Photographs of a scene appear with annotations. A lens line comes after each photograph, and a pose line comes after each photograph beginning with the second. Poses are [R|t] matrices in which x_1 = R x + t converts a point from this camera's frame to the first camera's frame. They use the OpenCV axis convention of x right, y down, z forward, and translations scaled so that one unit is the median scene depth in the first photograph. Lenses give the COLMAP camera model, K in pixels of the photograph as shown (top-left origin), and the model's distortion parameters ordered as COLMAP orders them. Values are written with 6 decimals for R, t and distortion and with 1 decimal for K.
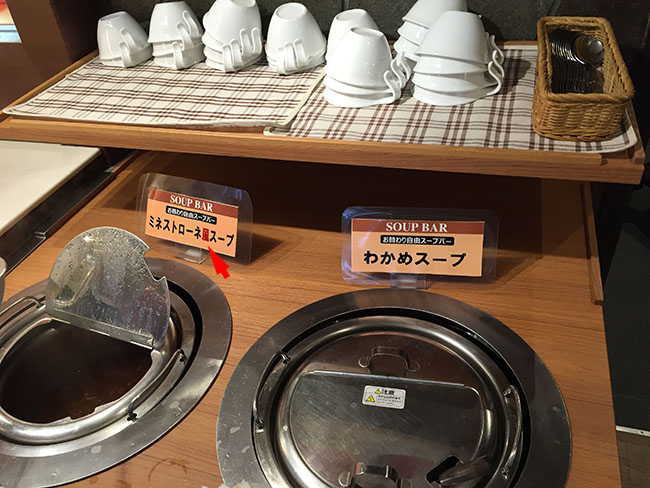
lens RADIAL K [[602.2, 0, 328.4], [0, 602.2, 331.4], [0, 0, 1]] dist [0.053384, -0.014152]
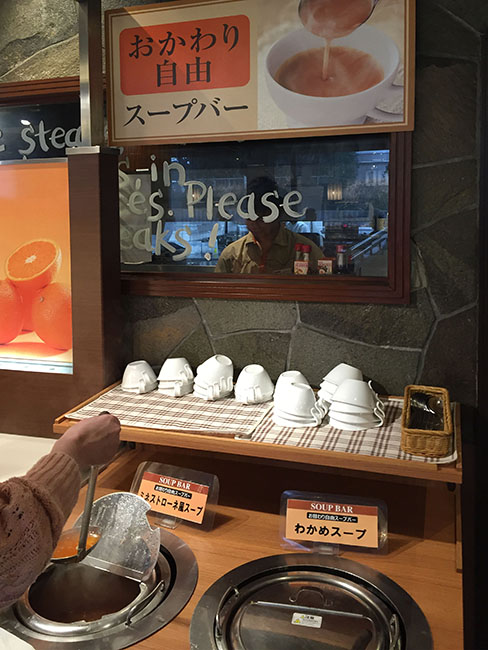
lens RADIAL K [[602.2, 0, 244.0], [0, 602.2, 325.0], [0, 0, 1]] dist [0.053384, -0.014152]
pose [[0.997162, 0.064514, -0.038814, -0.036471], [-0.075282, 0.862037, -0.501224, 0.192410], [0.001123, 0.502723, 0.864447, -0.479354]]
